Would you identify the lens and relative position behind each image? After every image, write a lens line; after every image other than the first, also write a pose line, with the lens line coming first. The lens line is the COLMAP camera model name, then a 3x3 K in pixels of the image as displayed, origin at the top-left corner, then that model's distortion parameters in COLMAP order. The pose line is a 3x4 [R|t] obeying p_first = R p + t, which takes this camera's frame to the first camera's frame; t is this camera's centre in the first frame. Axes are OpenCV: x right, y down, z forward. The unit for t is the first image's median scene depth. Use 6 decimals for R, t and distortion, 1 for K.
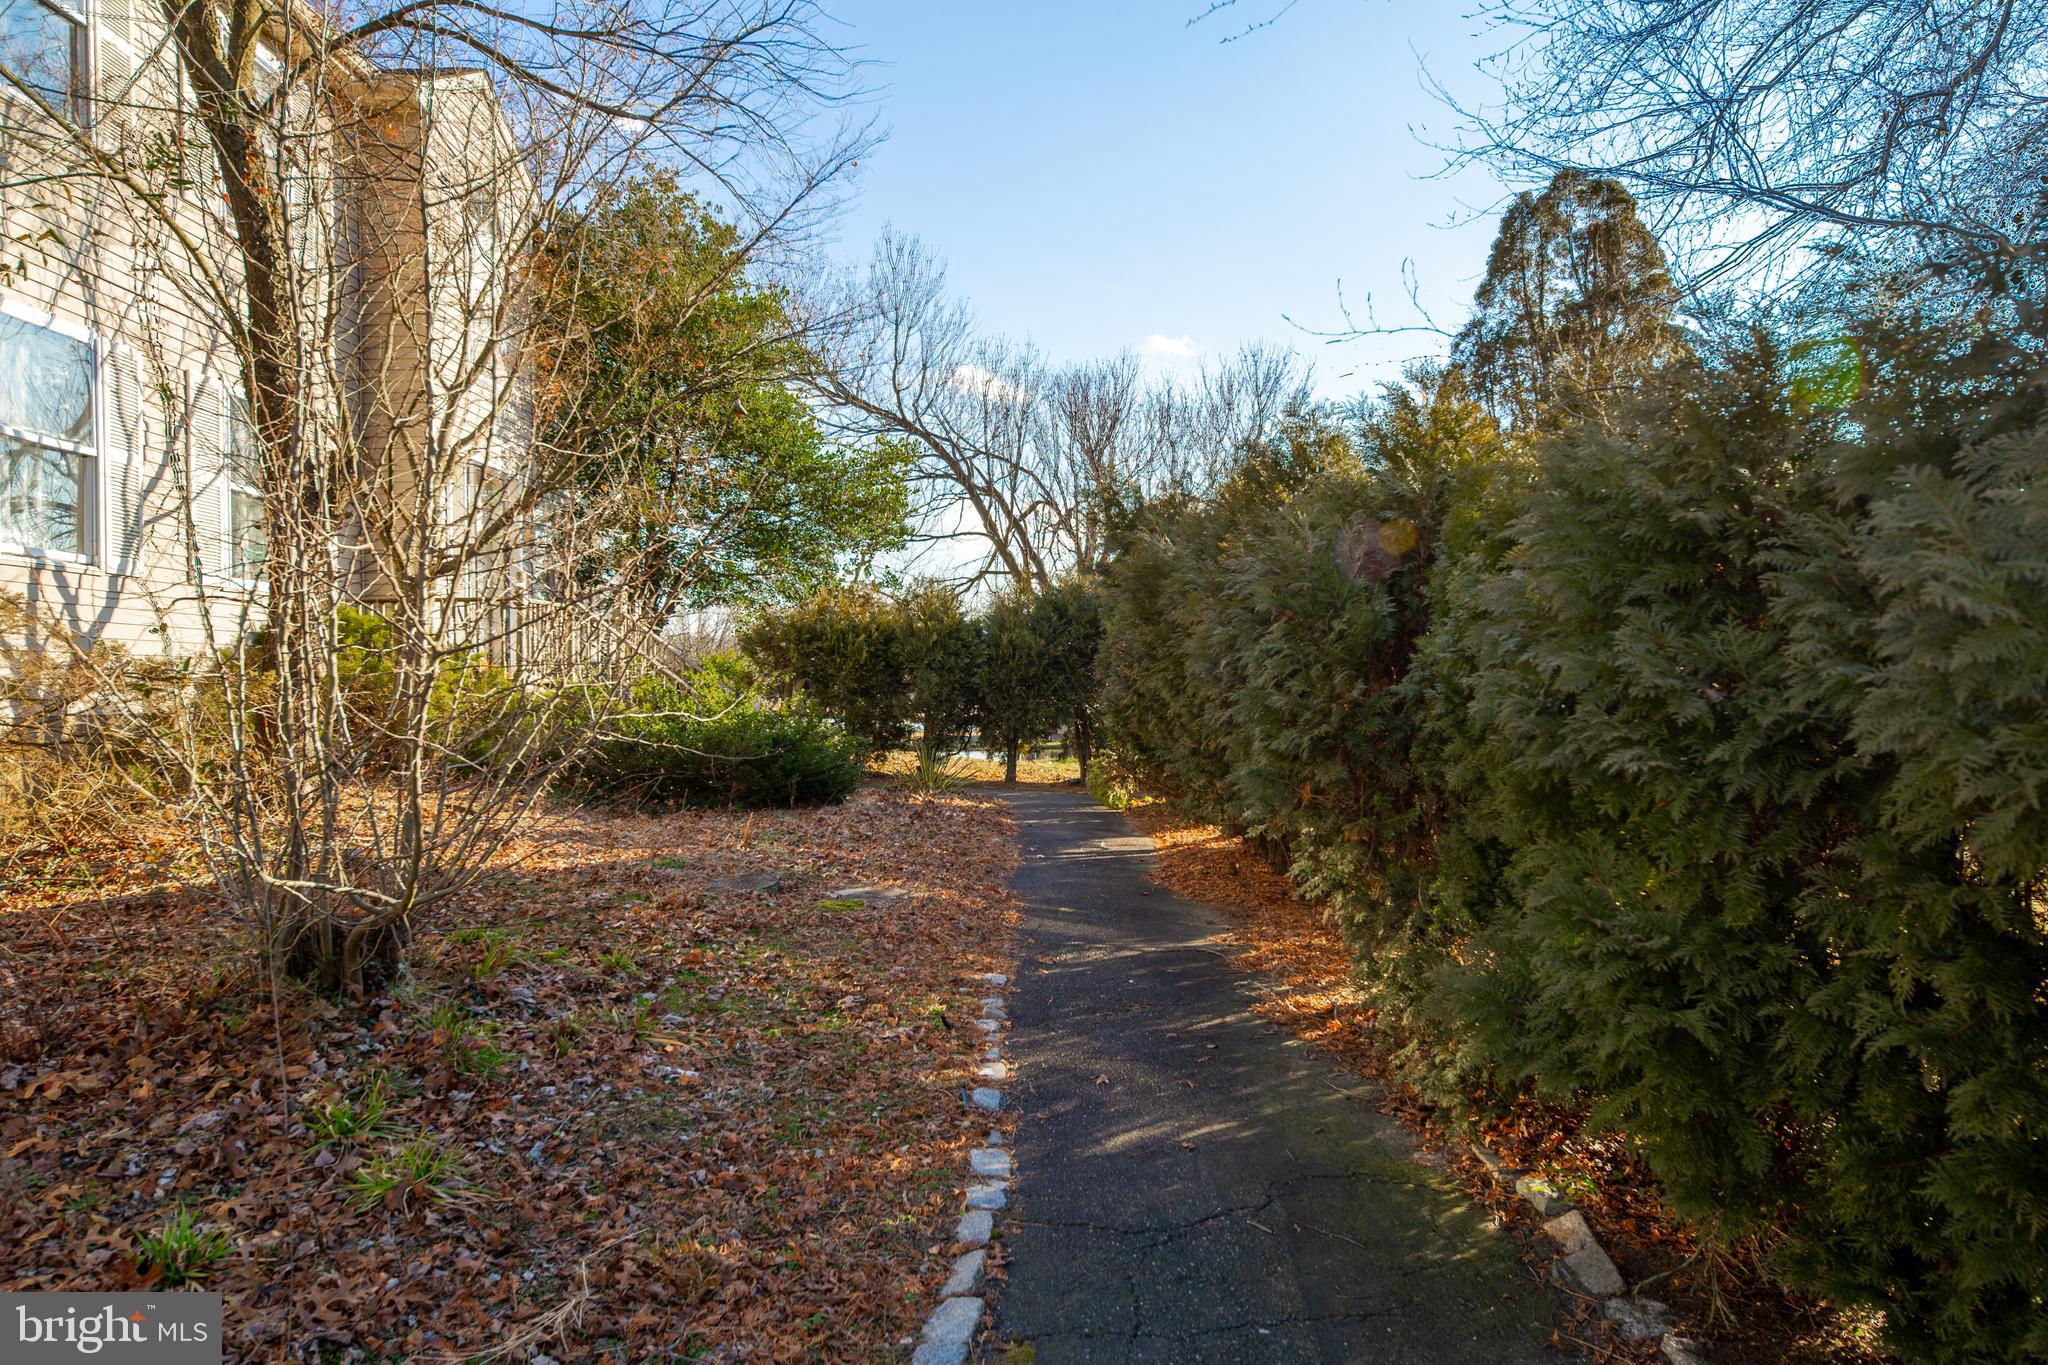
lens RADIAL K [[1355.8, 0, 1061.2], [0, 1355.8, 687.4], [0, 0, 1]] dist [0.011090, 0.006744]
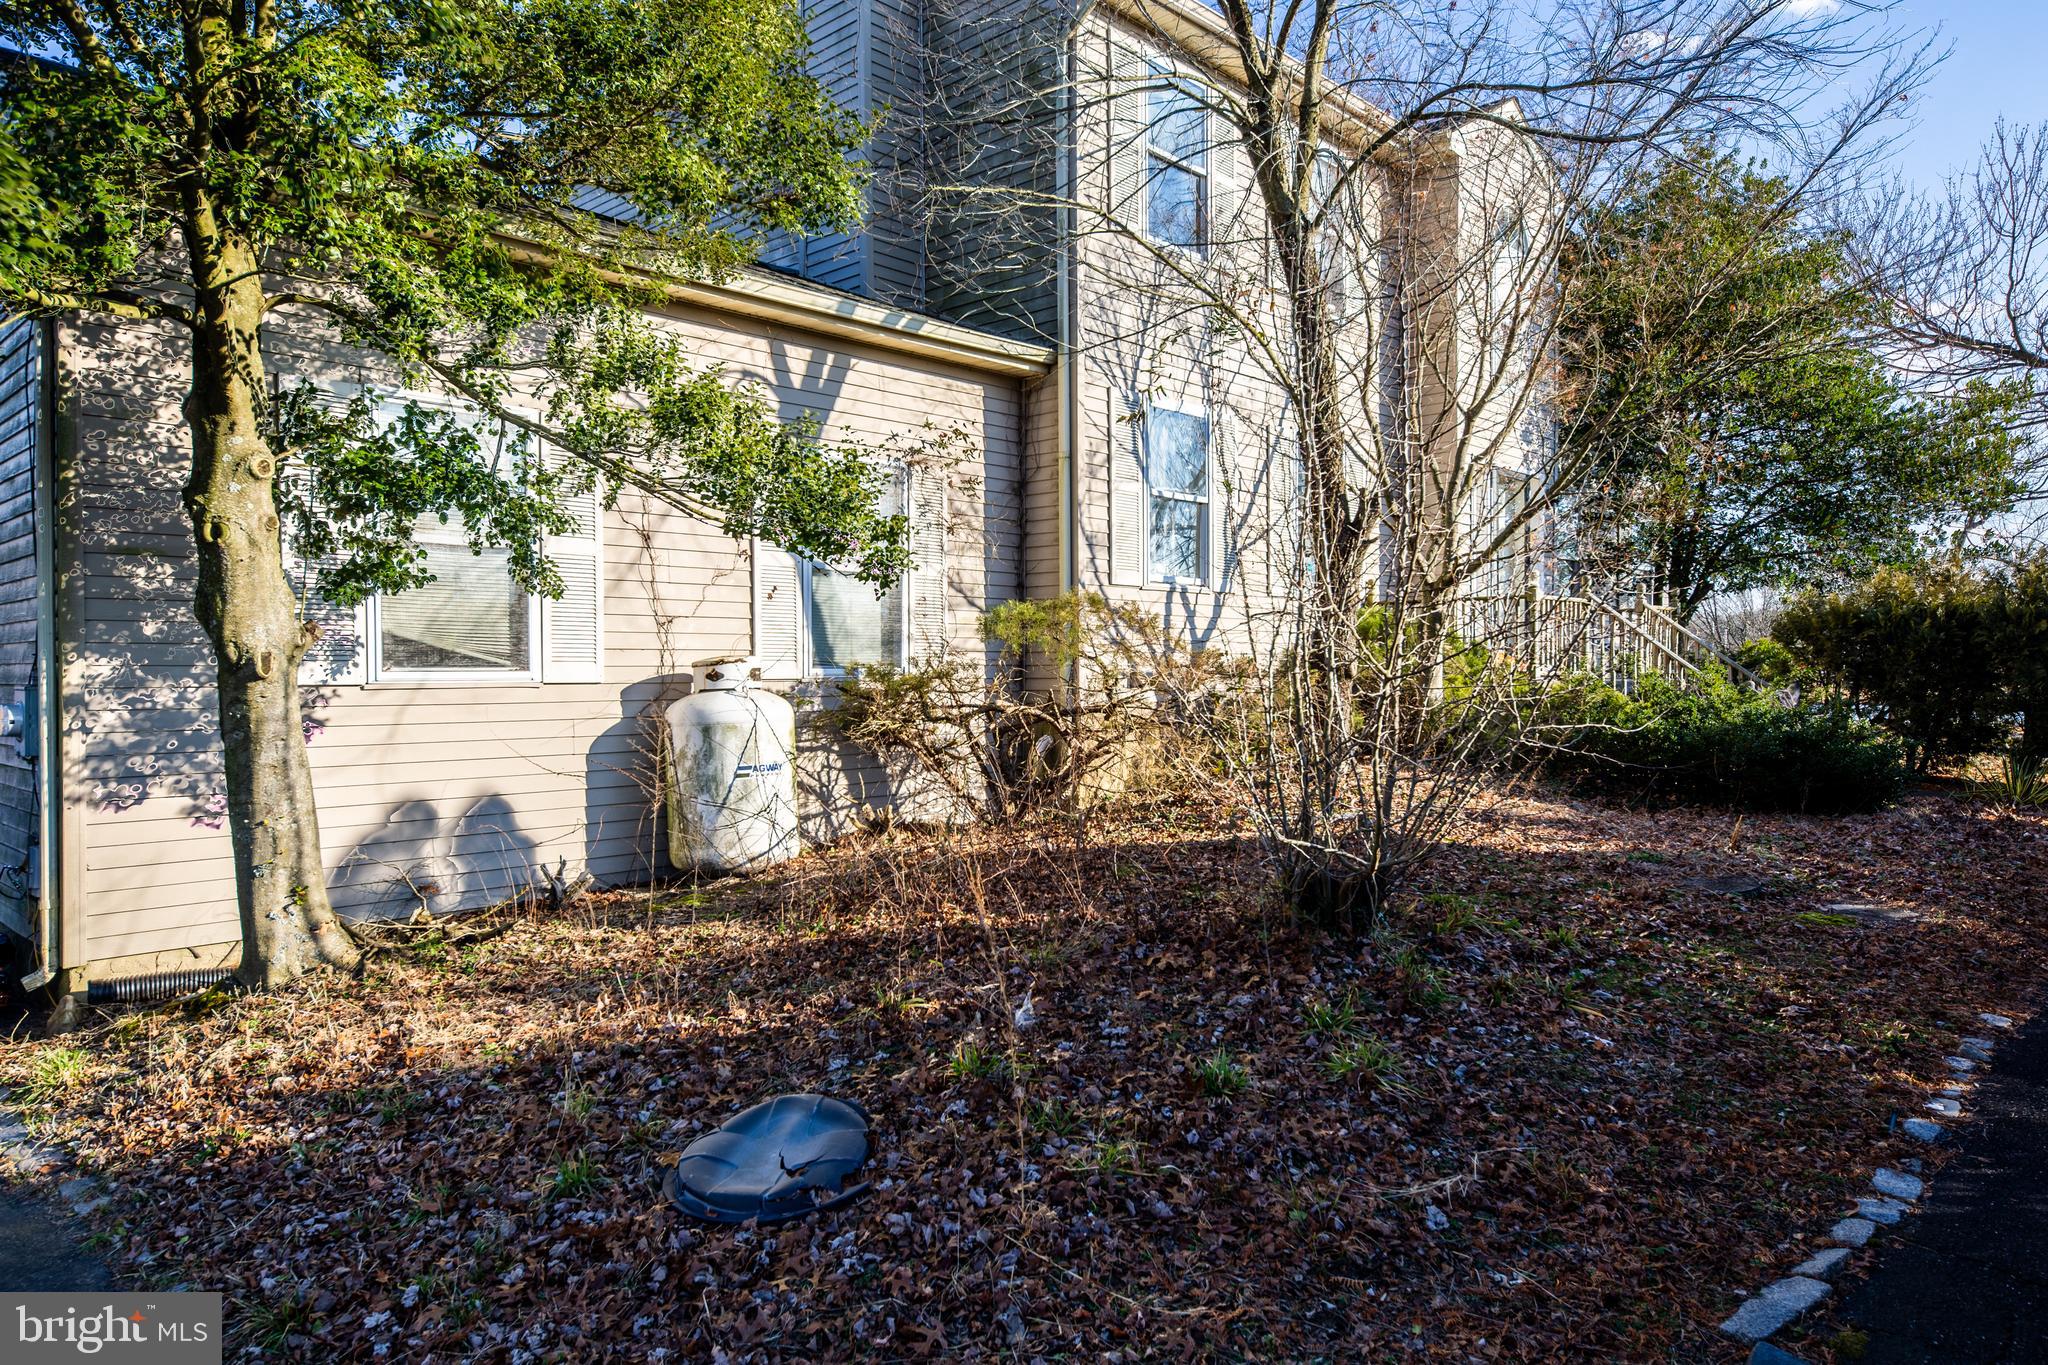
lens RADIAL K [[1355.8, 0, 1021.1], [0, 1355.8, 676.9], [0, 0, 1]] dist [0.011090, 0.006744]
pose [[0.724076, 0.009094, -0.689660, 0.099987], [-0.004696, 0.999955, 0.008255, -0.018695], [0.689704, -0.002739, 0.724086, -0.105457]]
